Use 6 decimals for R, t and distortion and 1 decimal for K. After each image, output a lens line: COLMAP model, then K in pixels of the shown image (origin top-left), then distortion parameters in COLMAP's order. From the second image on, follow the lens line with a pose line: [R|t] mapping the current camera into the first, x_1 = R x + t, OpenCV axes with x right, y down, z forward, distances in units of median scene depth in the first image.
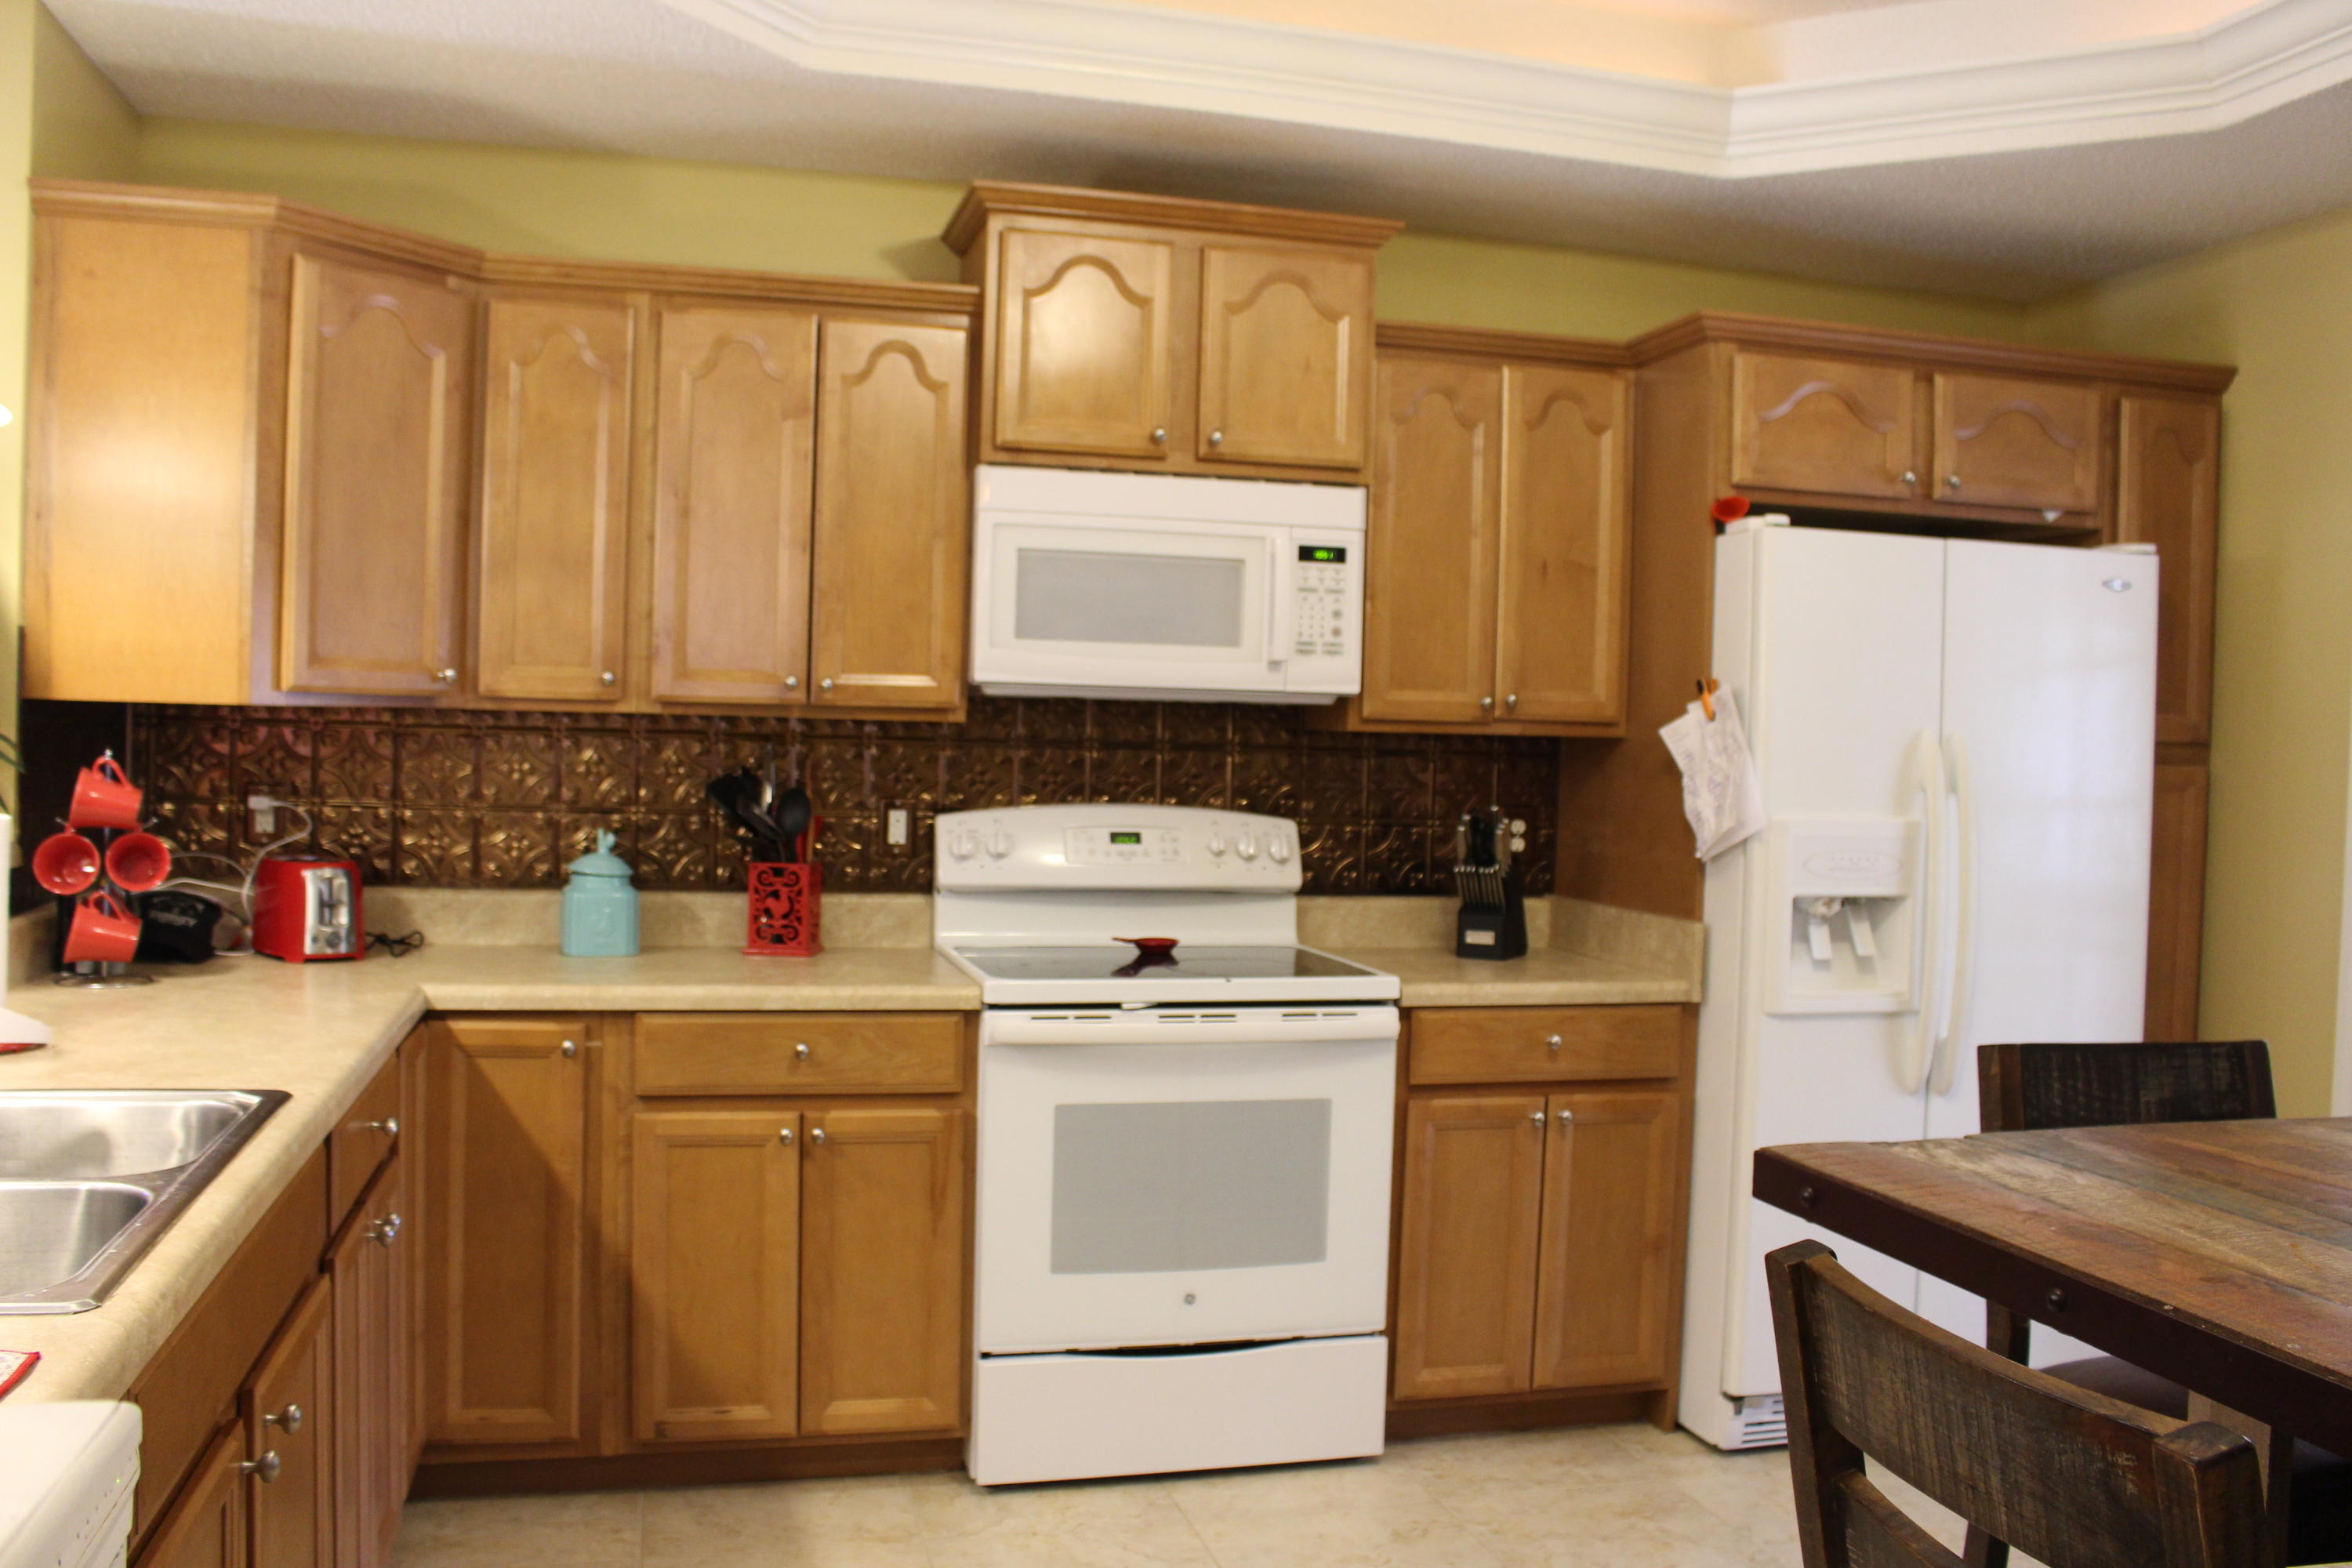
lens RADIAL K [[1921.0, 0, 1173.5], [0, 1921.0, 764.4], [0, 0, 1]] dist [-0.146813, 0.099505]
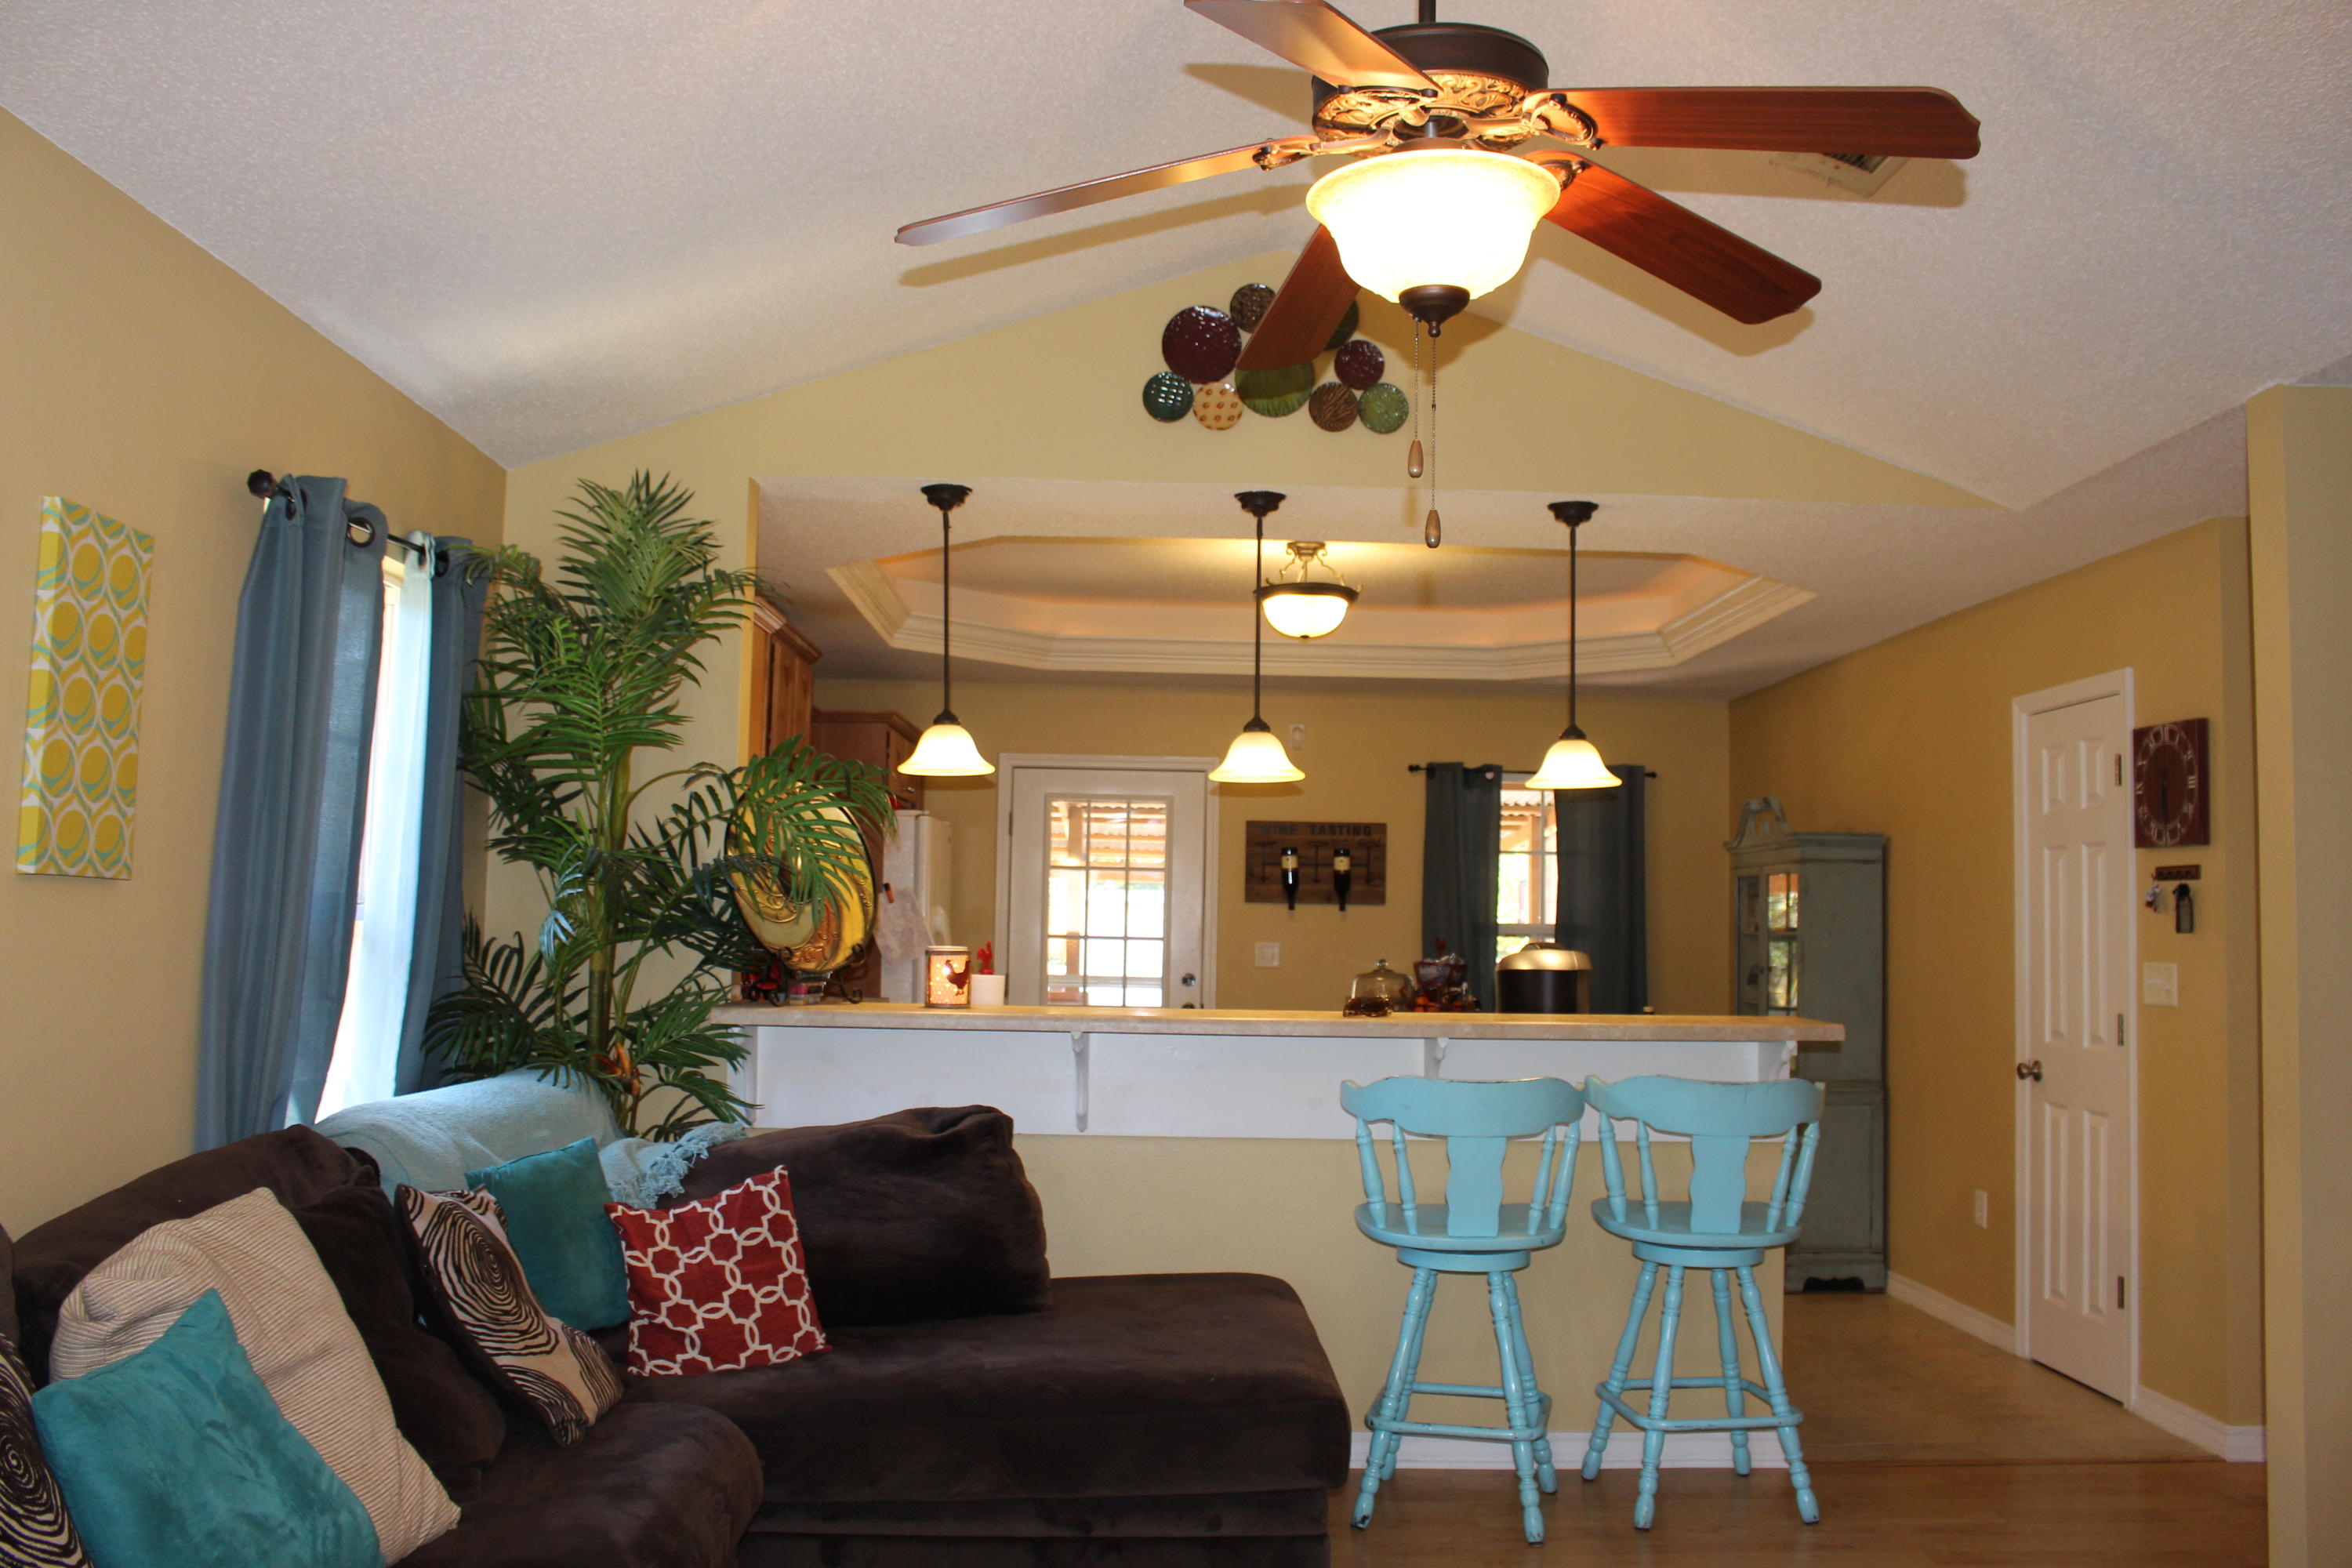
lens RADIAL K [[1921.0, 0, 1173.5], [0, 1921.0, 764.4], [0, 0, 1]] dist [-0.146813, 0.099505]
pose [[0.237893, 0.055516, 0.969703, -1.714944], [0.001715, 0.998340, -0.057576, -0.053296], [-0.971290, 0.015360, 0.237403, 0.171581]]
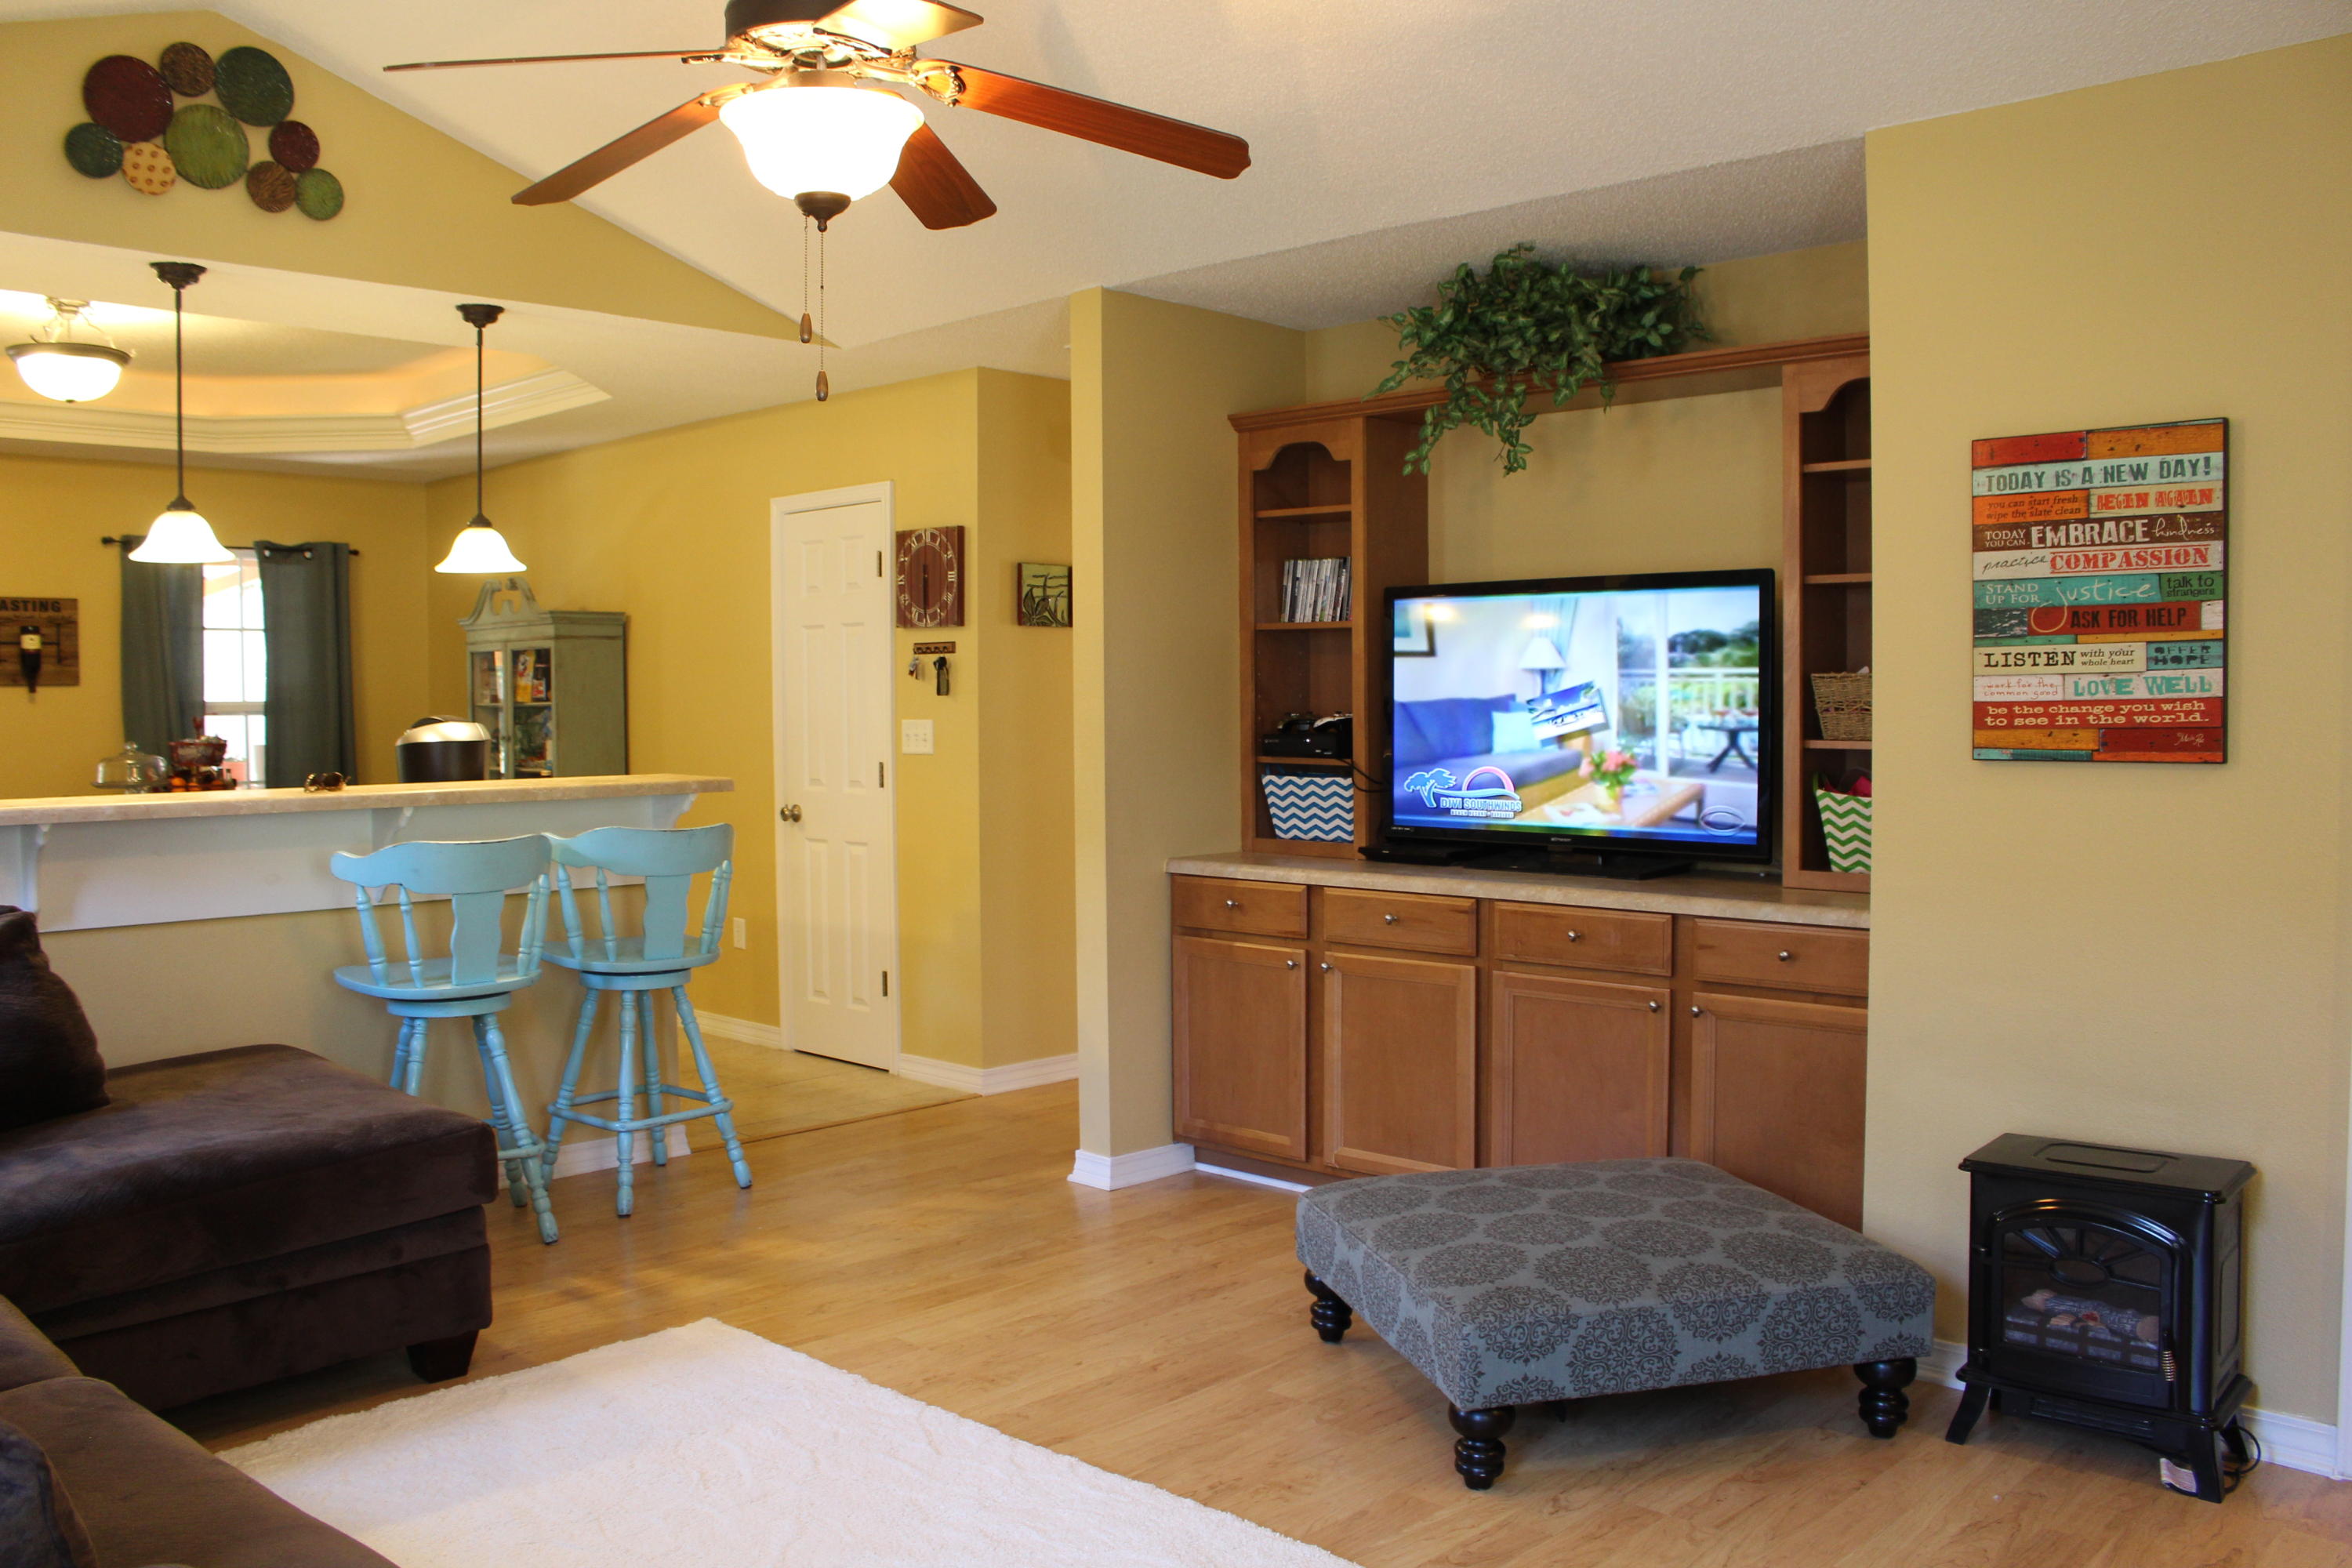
lens RADIAL K [[1931.4, 0, 1170.3], [0, 1931.4, 749.3], [0, 0, 1]] dist [-0.180573, 0.140338]
pose [[-0.523100, -0.046985, 0.850975, -1.844493], [0.005485, 0.998273, 0.058490, -0.060300], [-0.852254, 0.035264, -0.521939, 0.521430]]
